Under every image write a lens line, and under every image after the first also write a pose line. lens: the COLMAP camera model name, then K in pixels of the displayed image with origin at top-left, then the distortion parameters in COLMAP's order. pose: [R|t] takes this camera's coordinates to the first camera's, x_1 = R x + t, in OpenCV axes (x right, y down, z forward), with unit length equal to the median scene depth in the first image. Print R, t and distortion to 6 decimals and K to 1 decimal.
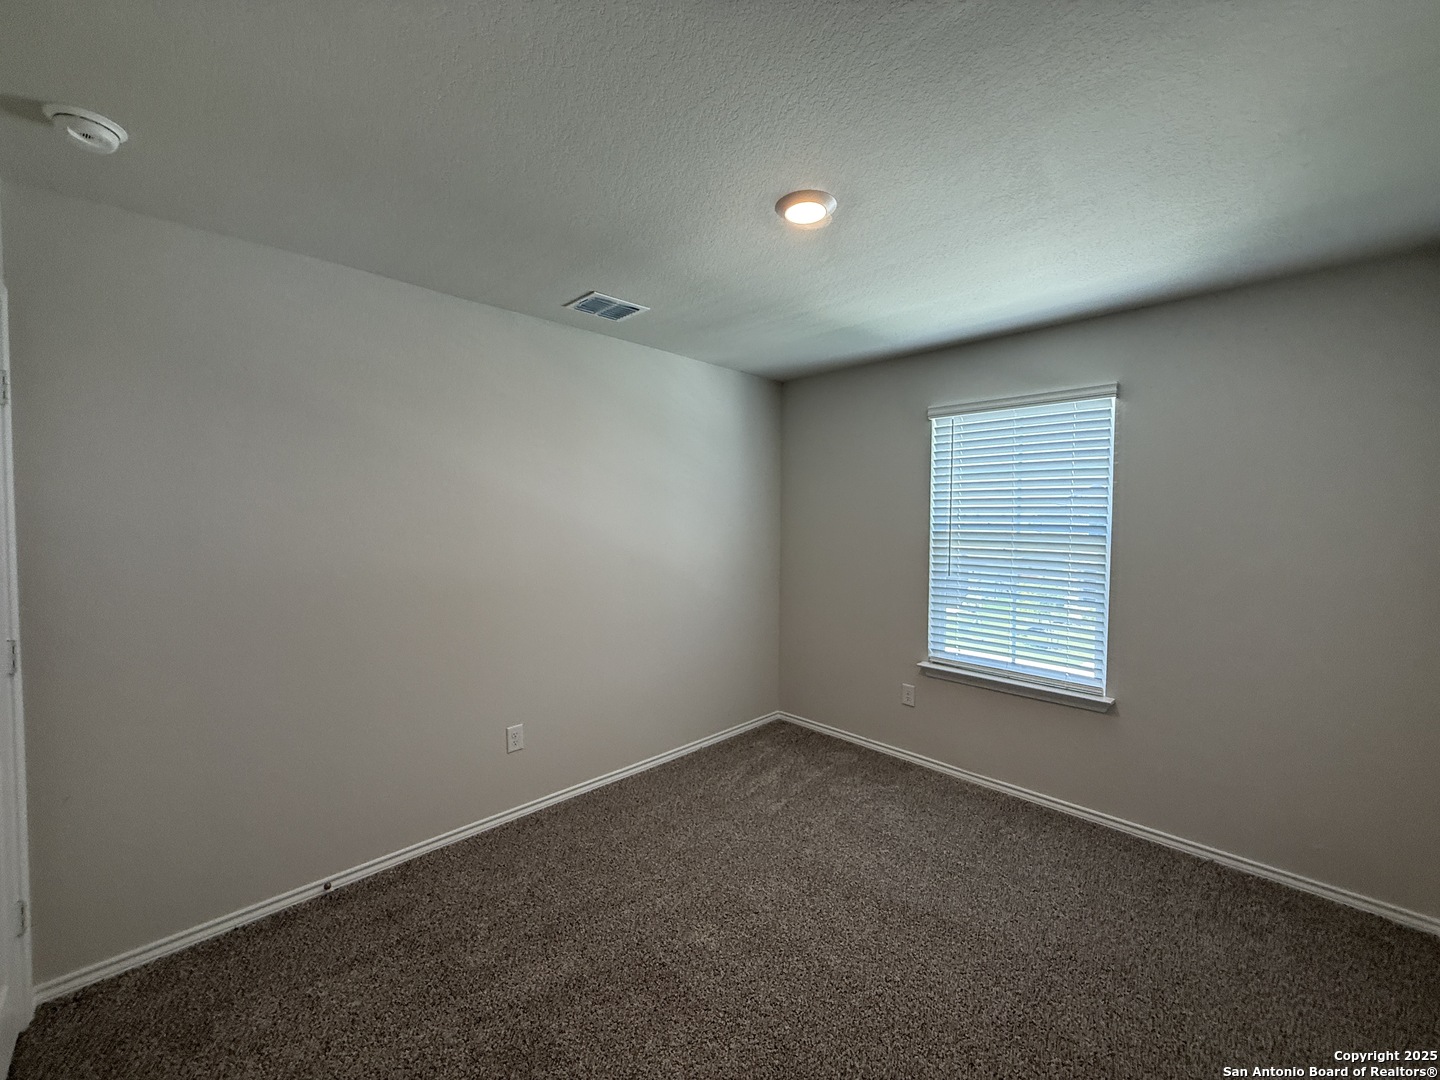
lens RADIAL K [[545.5, 0, 721.9], [0, 545.5, 536.7], [0, 0, 1]] dist [0.000213, 0.000038]
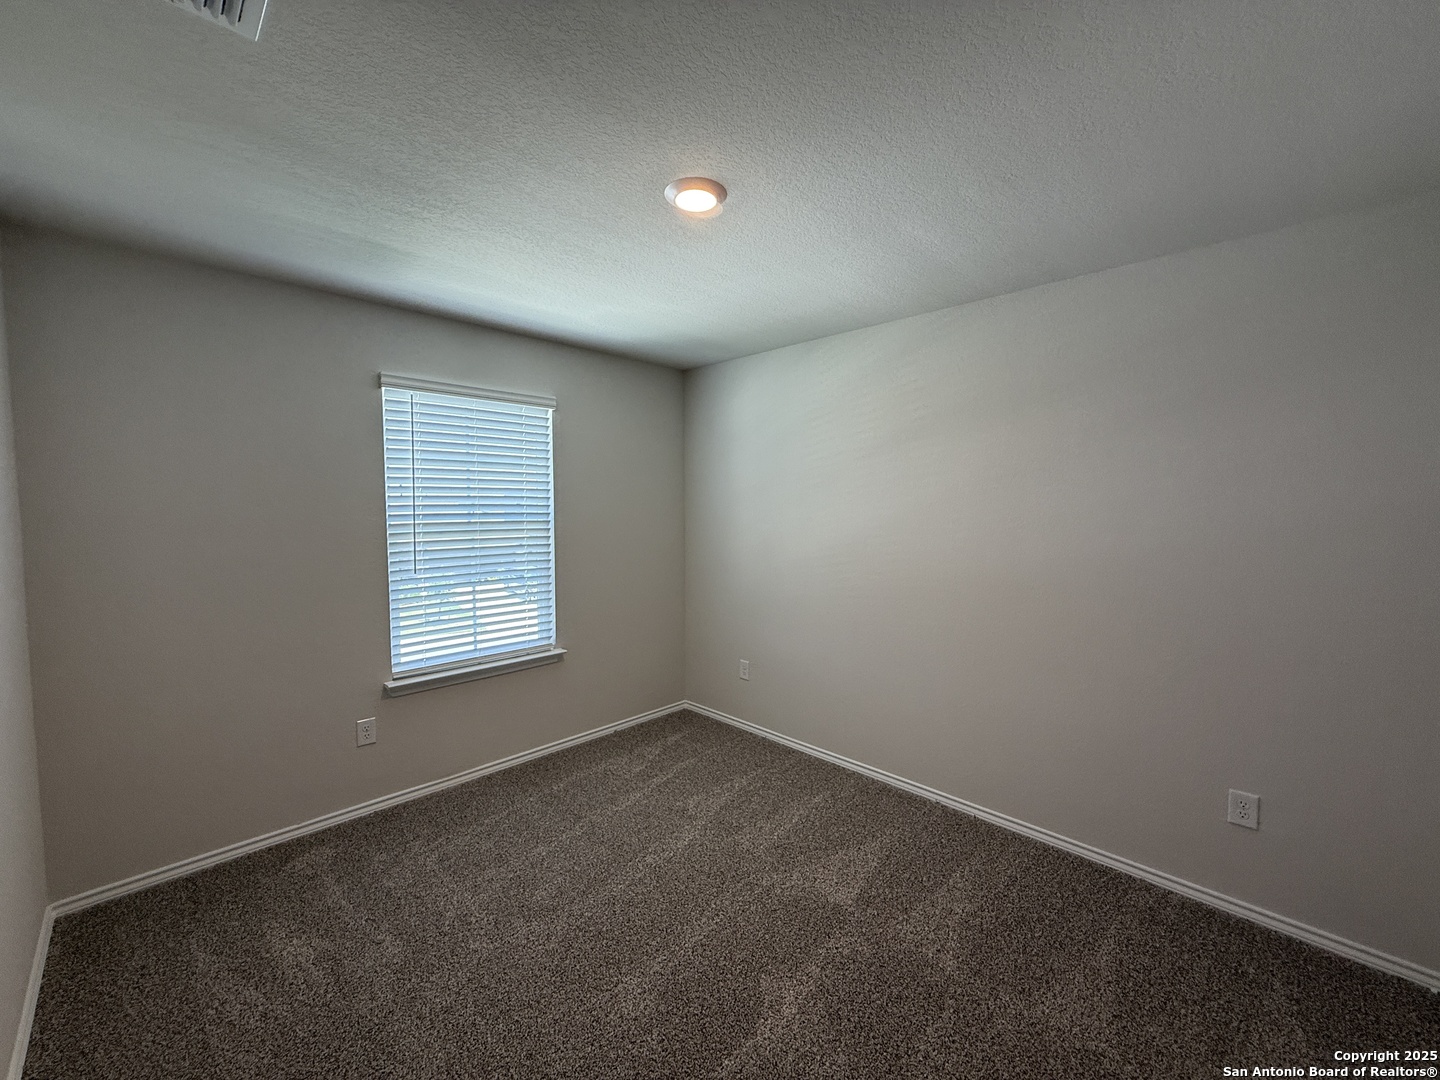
lens RADIAL K [[572.2, 0, 721.8], [0, 572.2, 540.4], [0, 0, 1]] dist [0.001461, -0.000076]
pose [[0.024606, -0.067104, 0.997443, -0.532324], [0.042542, 0.996911, 0.066019, -0.023586], [-0.998792, 0.040808, 0.027385, 0.525169]]
